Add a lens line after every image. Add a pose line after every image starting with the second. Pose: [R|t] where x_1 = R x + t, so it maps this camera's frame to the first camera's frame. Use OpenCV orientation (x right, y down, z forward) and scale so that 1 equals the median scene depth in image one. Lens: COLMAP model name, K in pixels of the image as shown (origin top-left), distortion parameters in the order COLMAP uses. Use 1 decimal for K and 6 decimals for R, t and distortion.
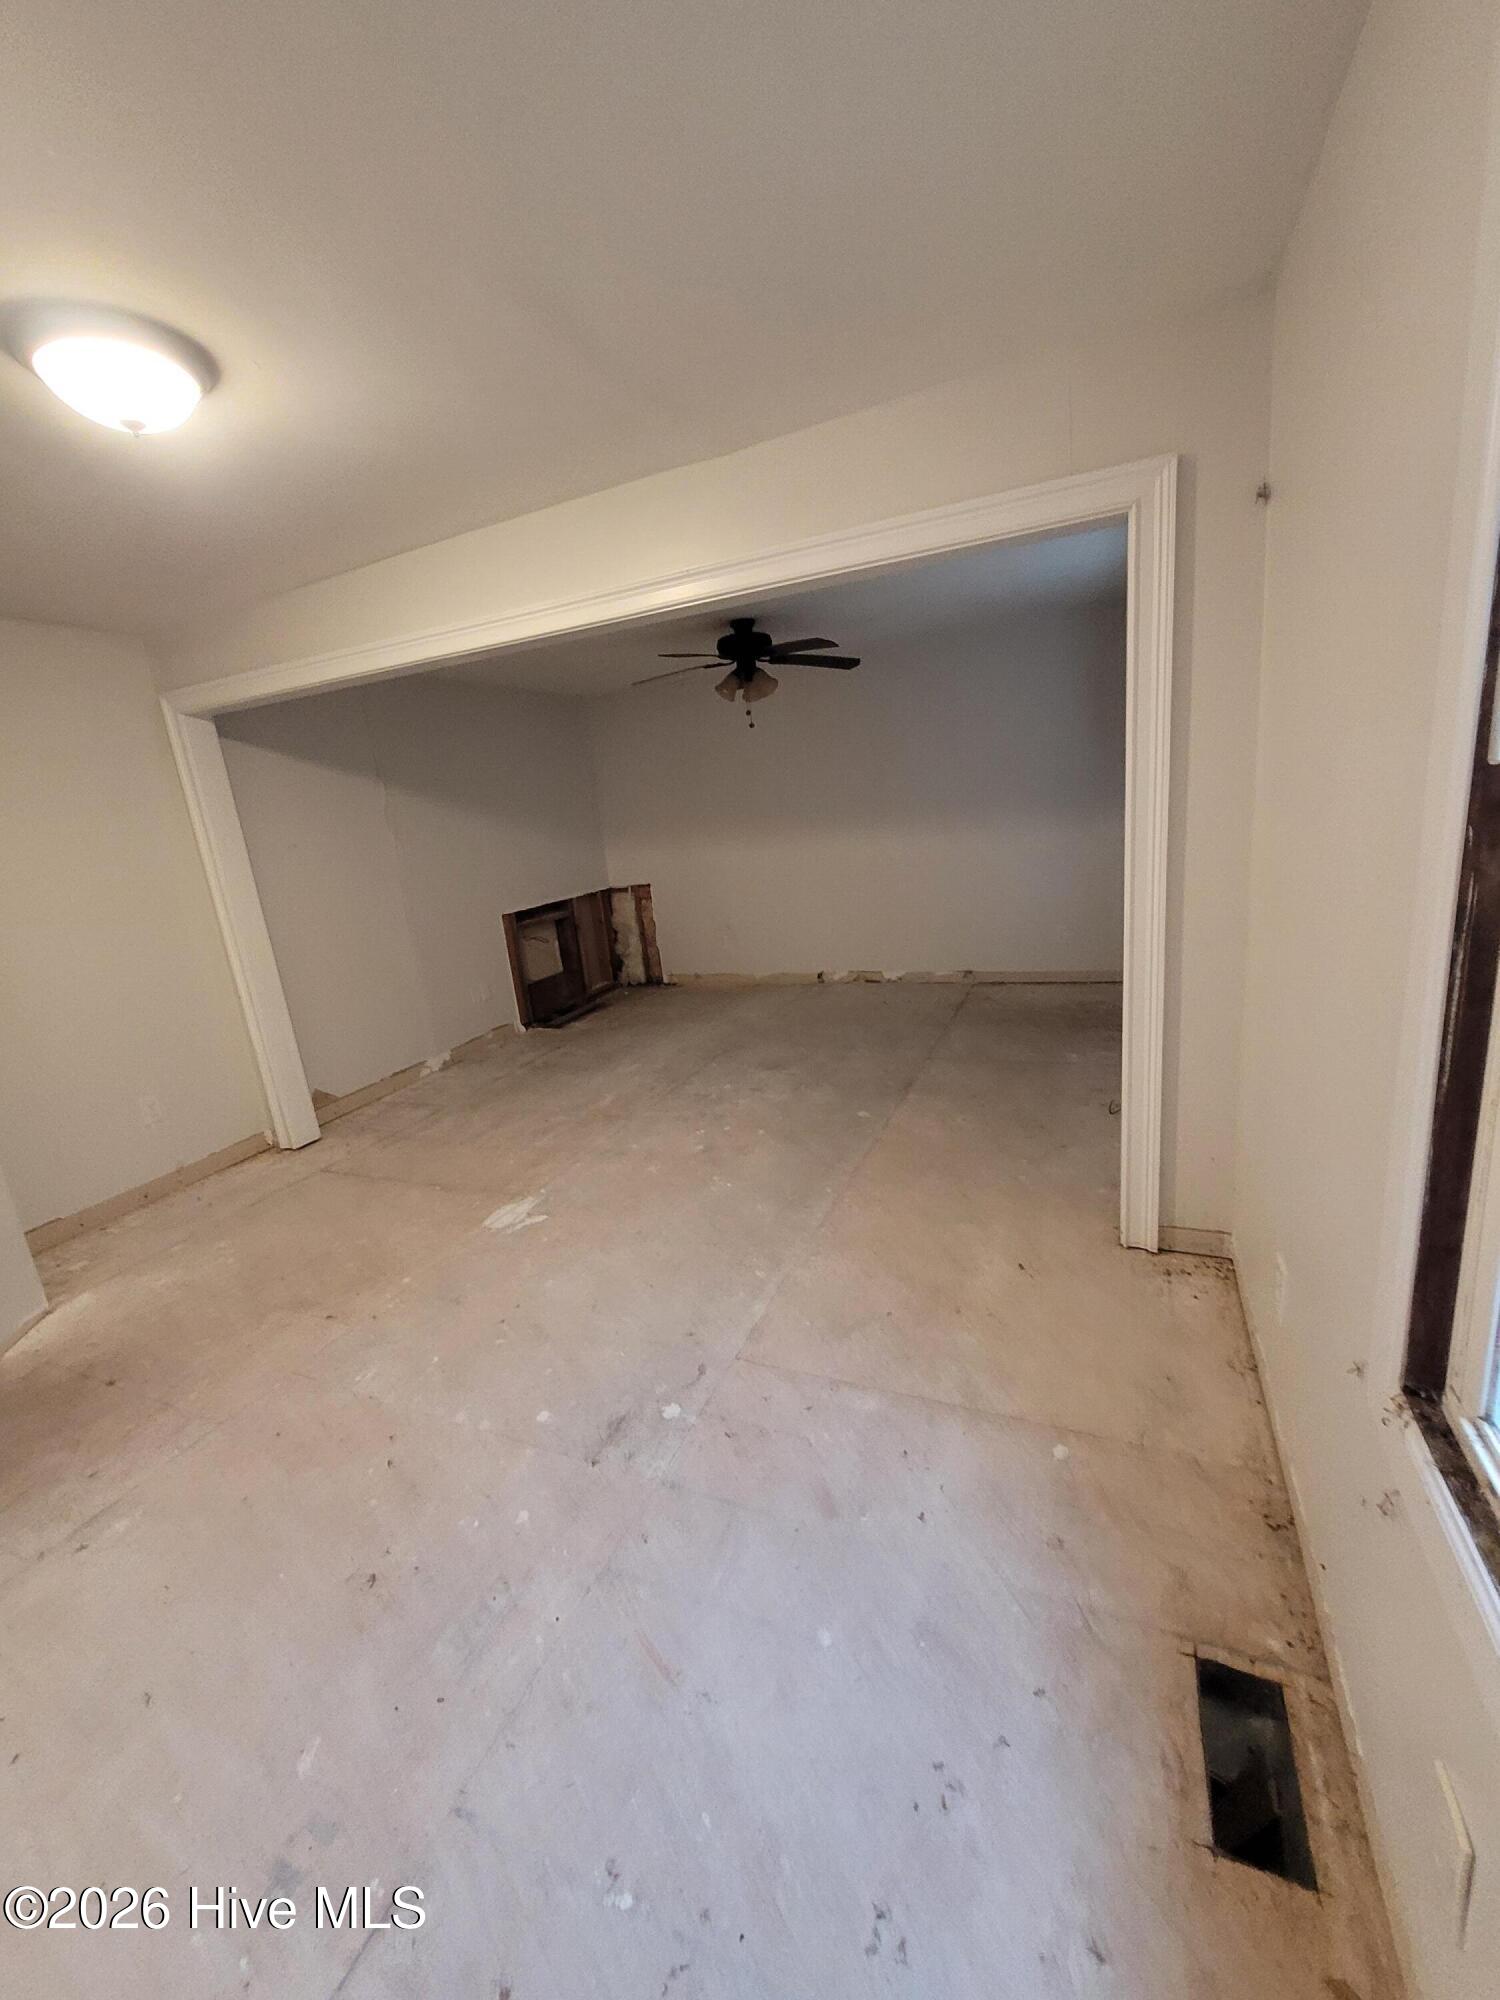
lens RADIAL K [[783.6, 0, 750.8], [0, 783.6, 996.1], [0, 0, 1]] dist [0.002688, -0.001384]
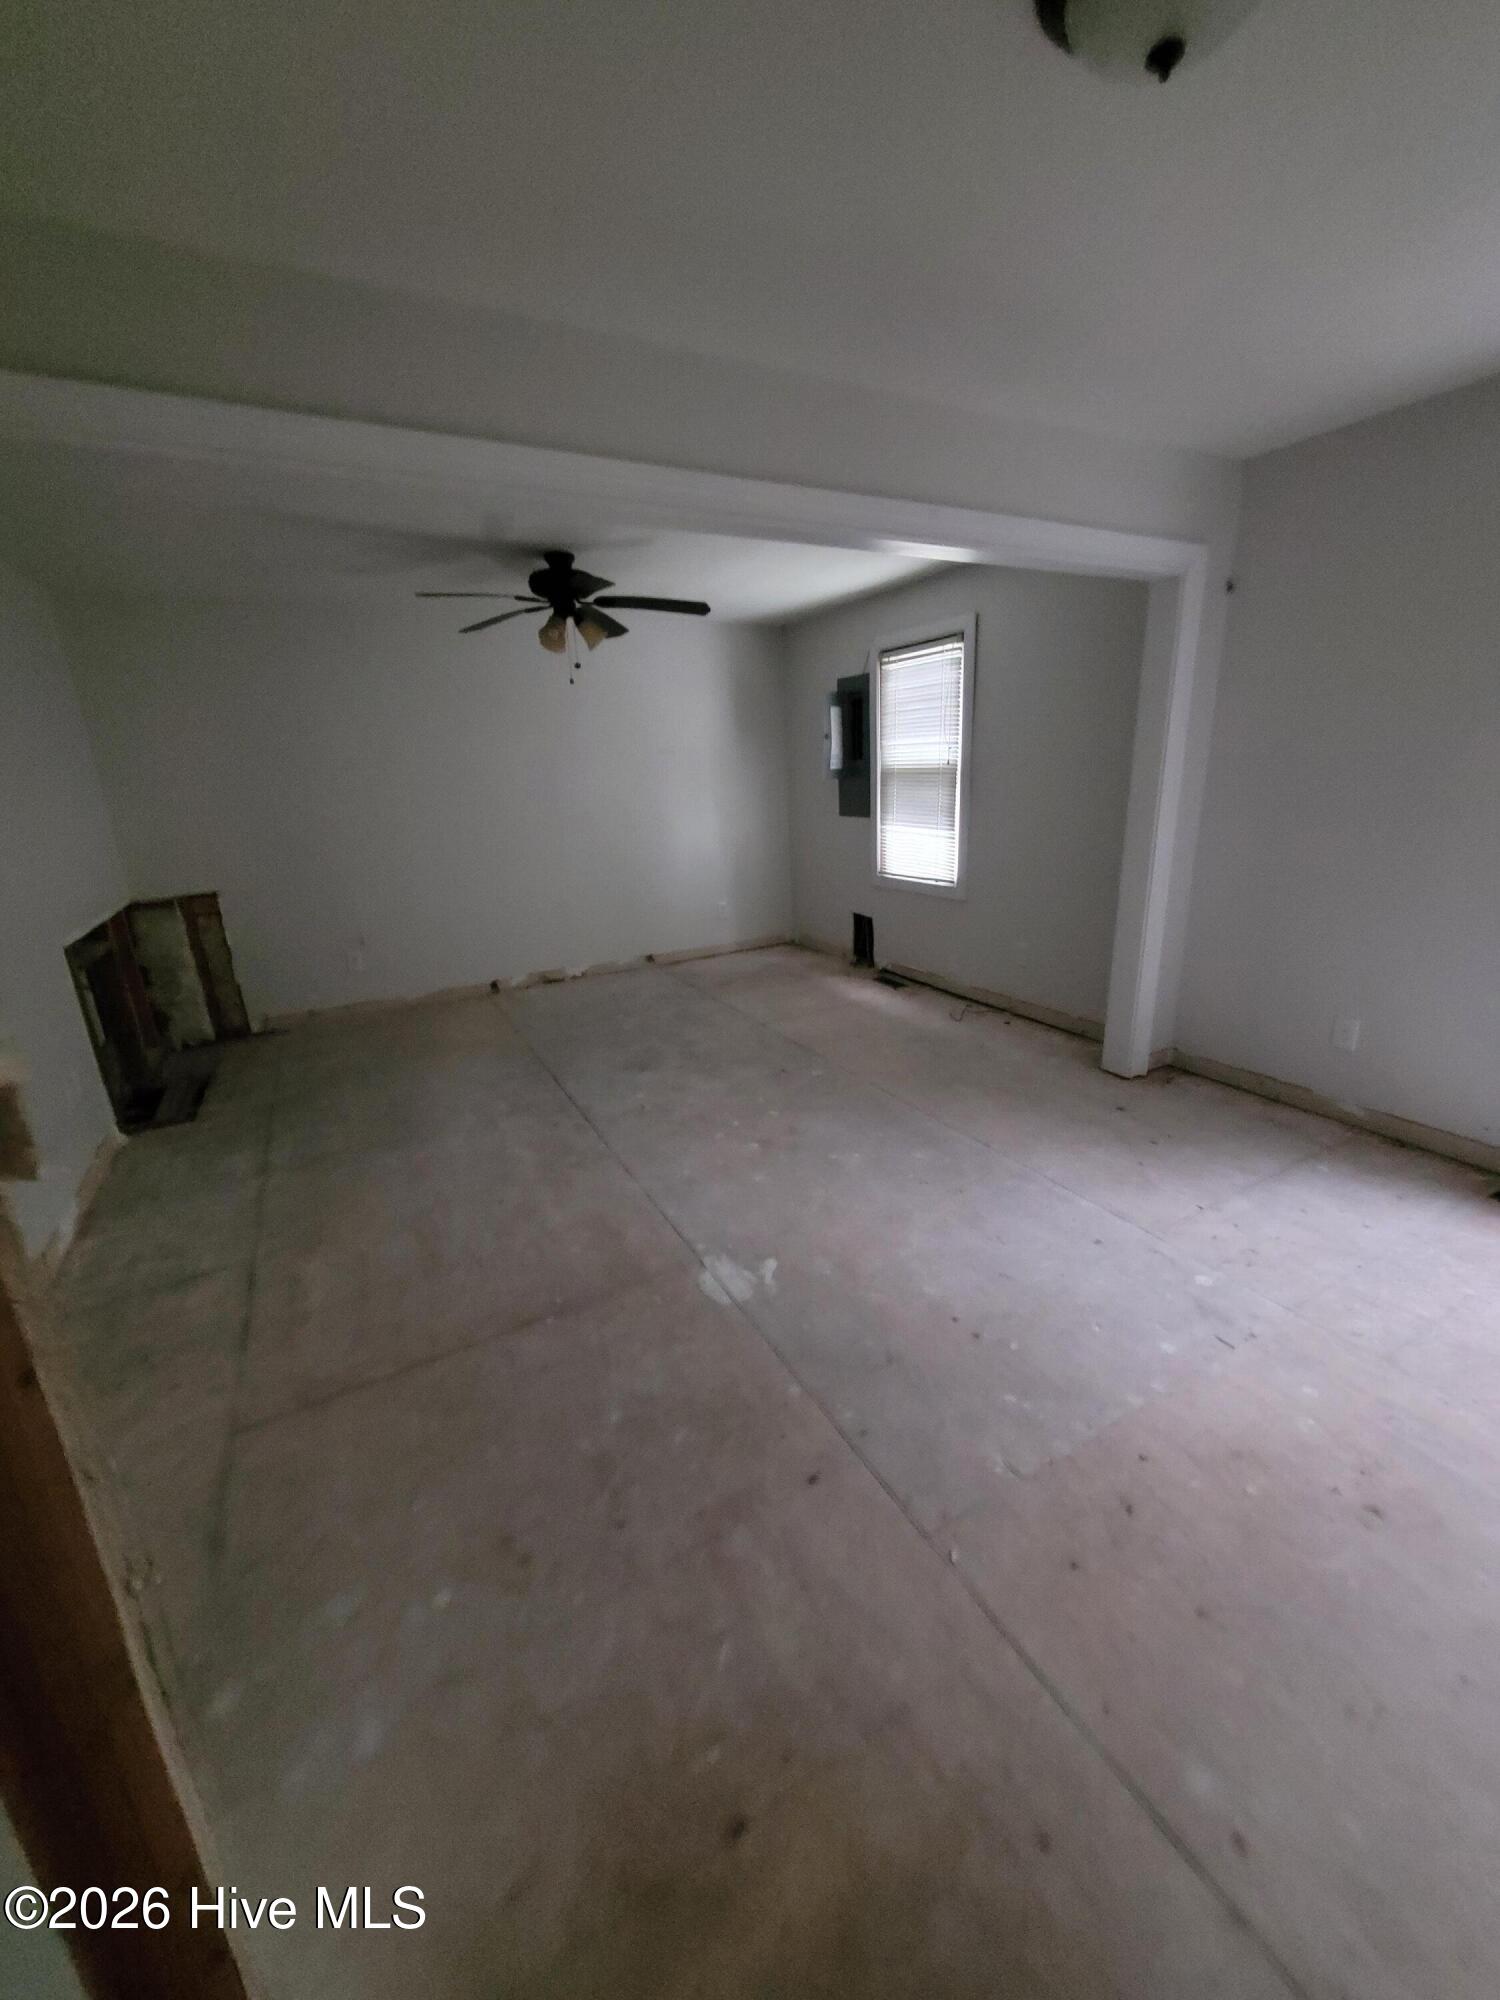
lens RADIAL K [[783.6, 0, 745.2], [0, 783.6, 995.1], [0, 0, 1]] dist [0.002688, -0.001384]
pose [[0.614715, -0.152807, 0.773806, -0.426229], [0.171925, 0.983423, 0.057623, -0.016805], [-0.769784, 0.097615, 0.630796, 0.244631]]
